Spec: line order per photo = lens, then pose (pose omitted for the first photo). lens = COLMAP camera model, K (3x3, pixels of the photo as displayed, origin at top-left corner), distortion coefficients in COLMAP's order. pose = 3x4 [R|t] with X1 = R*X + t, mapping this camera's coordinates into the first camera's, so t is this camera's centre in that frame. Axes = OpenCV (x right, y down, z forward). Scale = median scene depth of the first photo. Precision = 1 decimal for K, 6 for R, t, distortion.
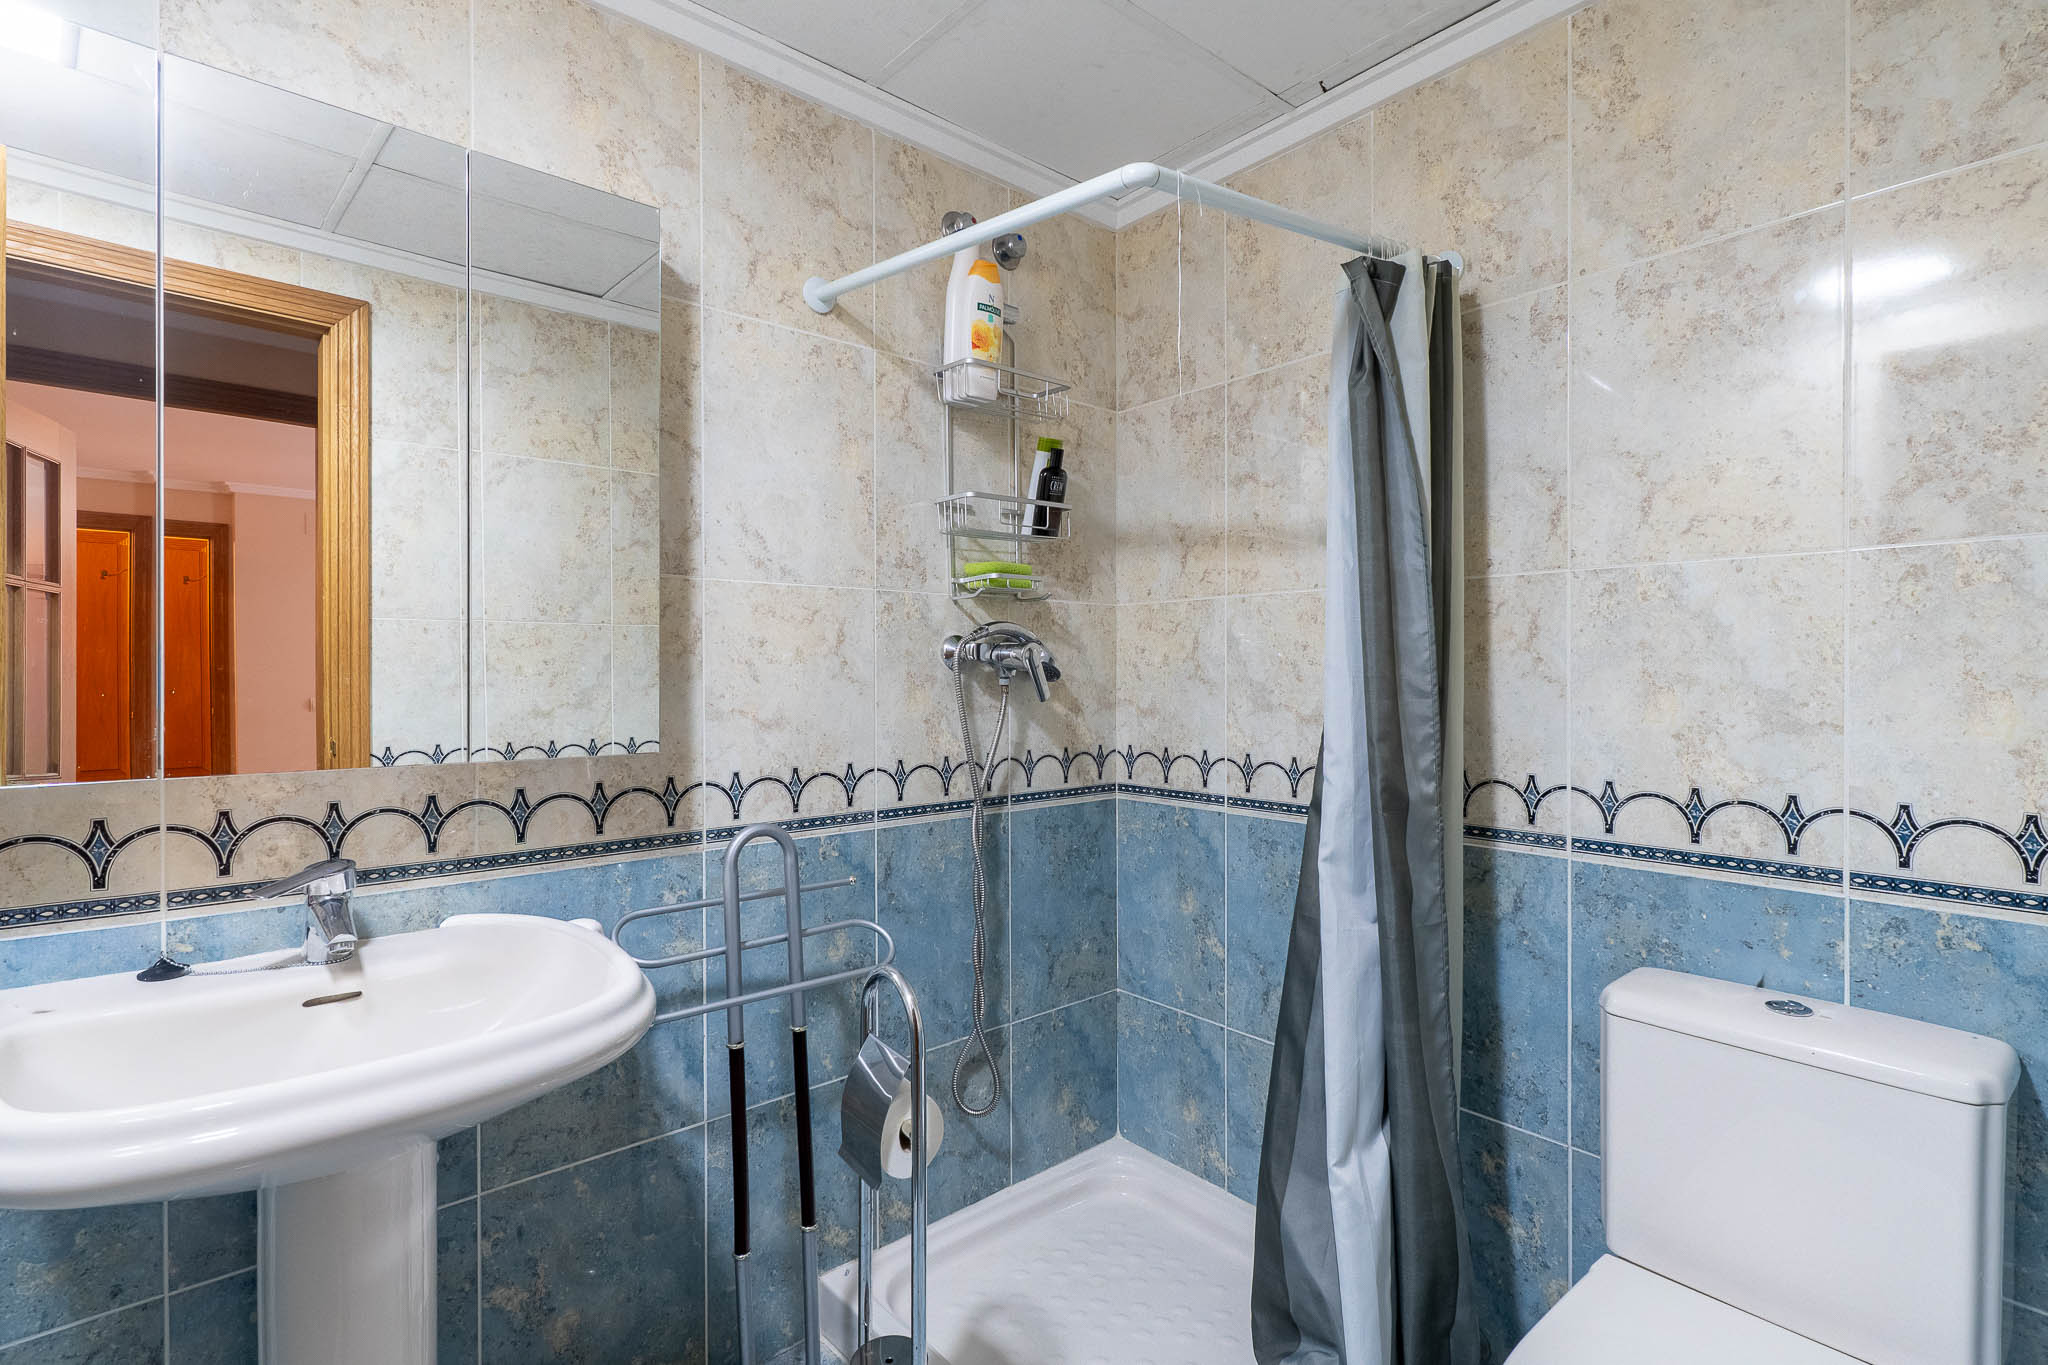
lens RADIAL K [[999.5, 0, 1022.9], [0, 999.5, 677.2], [0, 0, 1]] dist [0.003383, -0.001606]
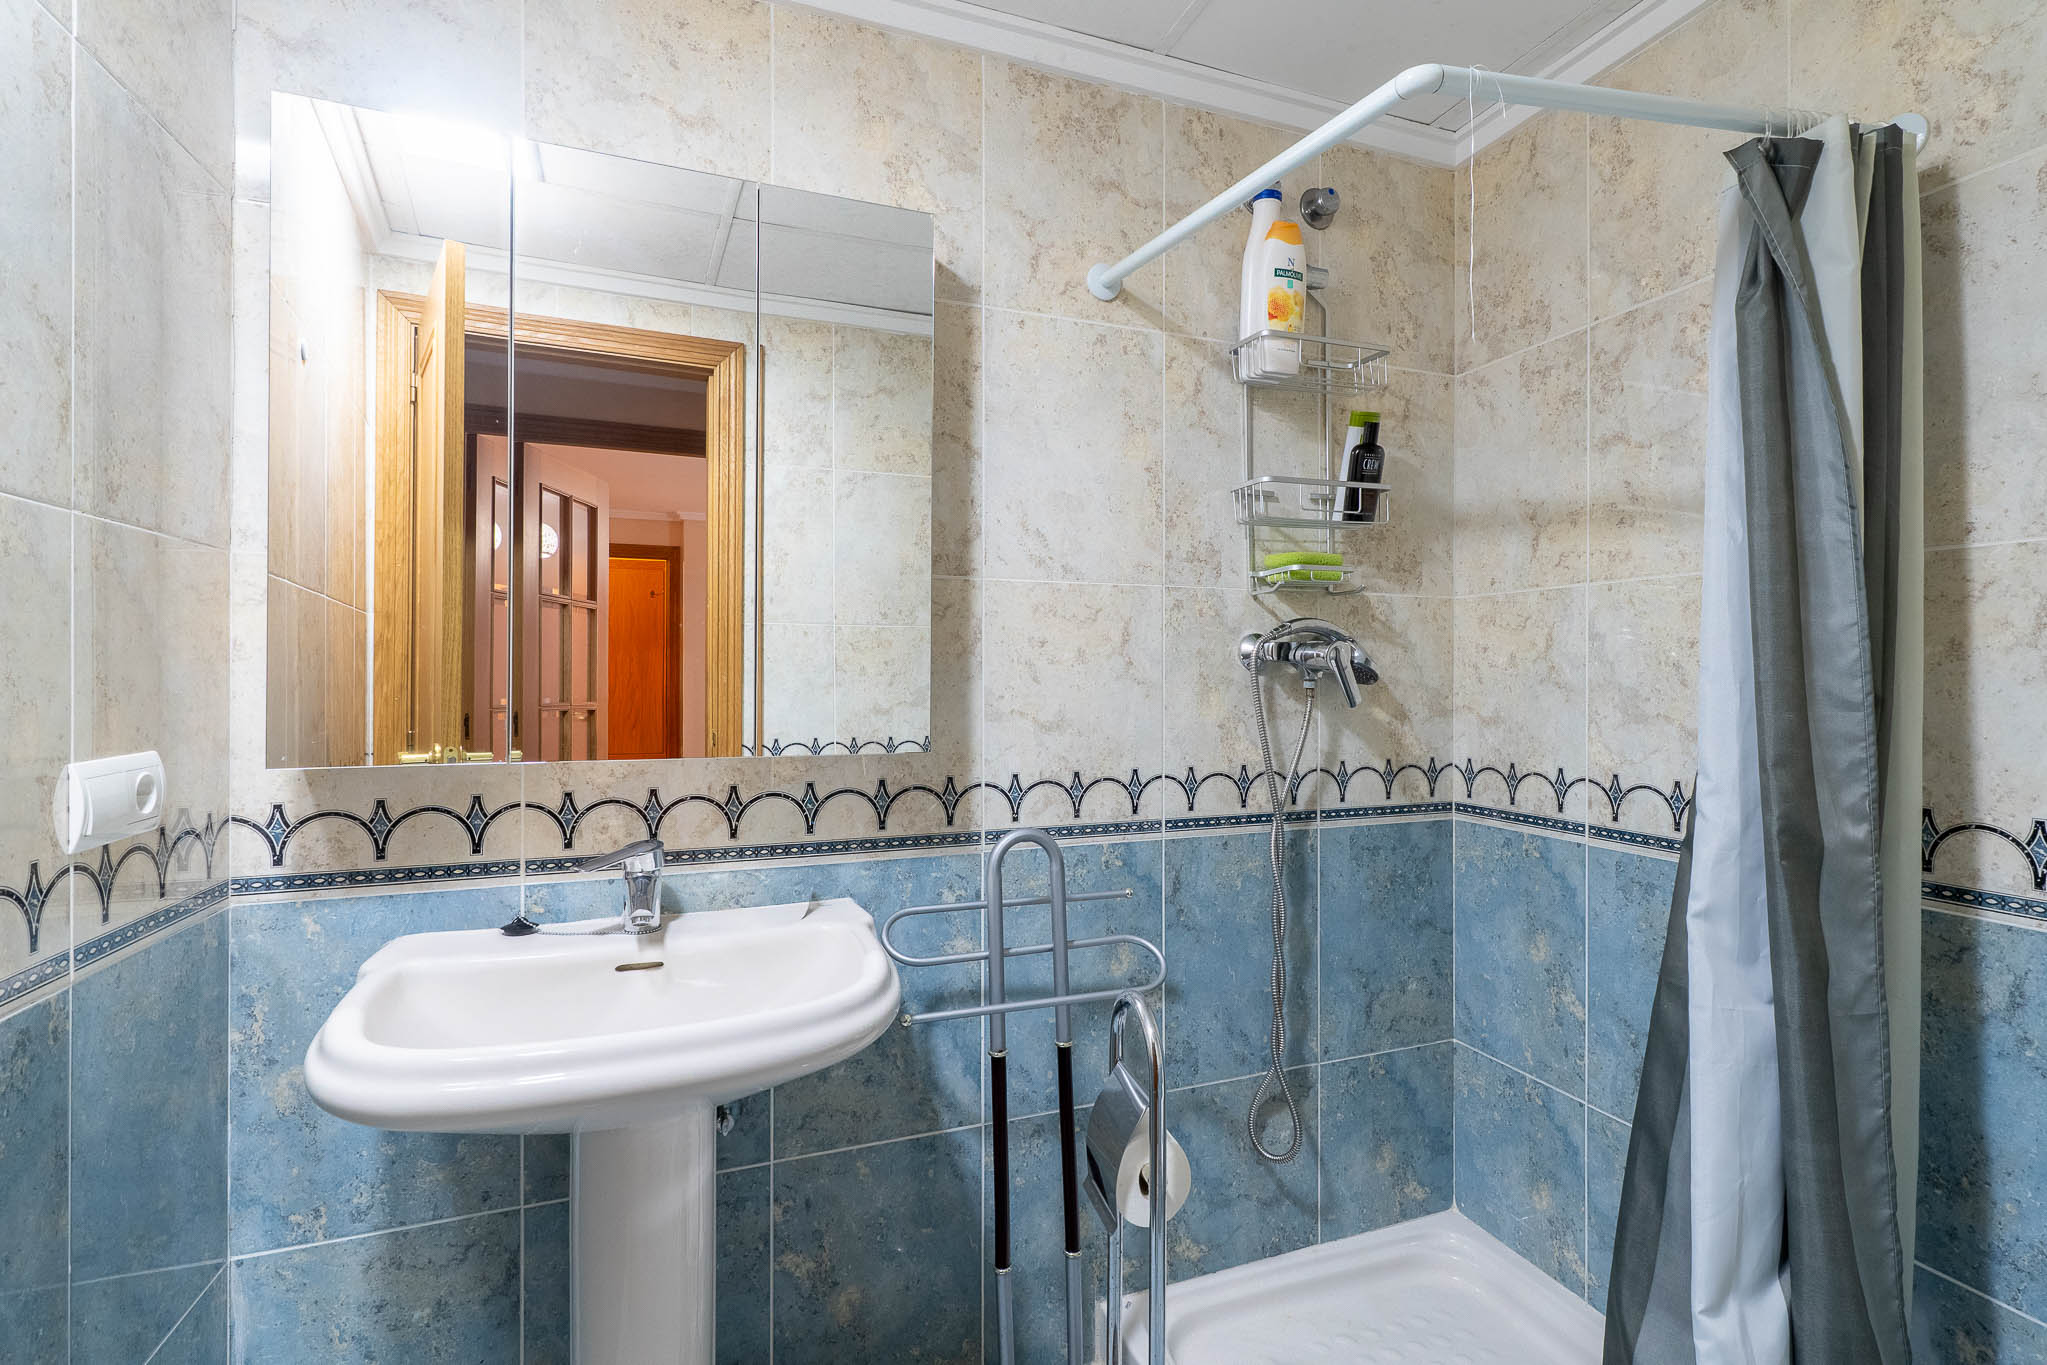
lens RADIAL K [[999.0, 0, 1070.6], [0, 999.0, 672.7], [0, 0, 1]] dist [0.003383, -0.001606]
pose [[0.940232, 0.003806, -0.340512, 0.102443], [-0.005677, 0.999974, -0.004500, -0.001036], [0.340486, 0.006164, 0.940229, 0.091948]]
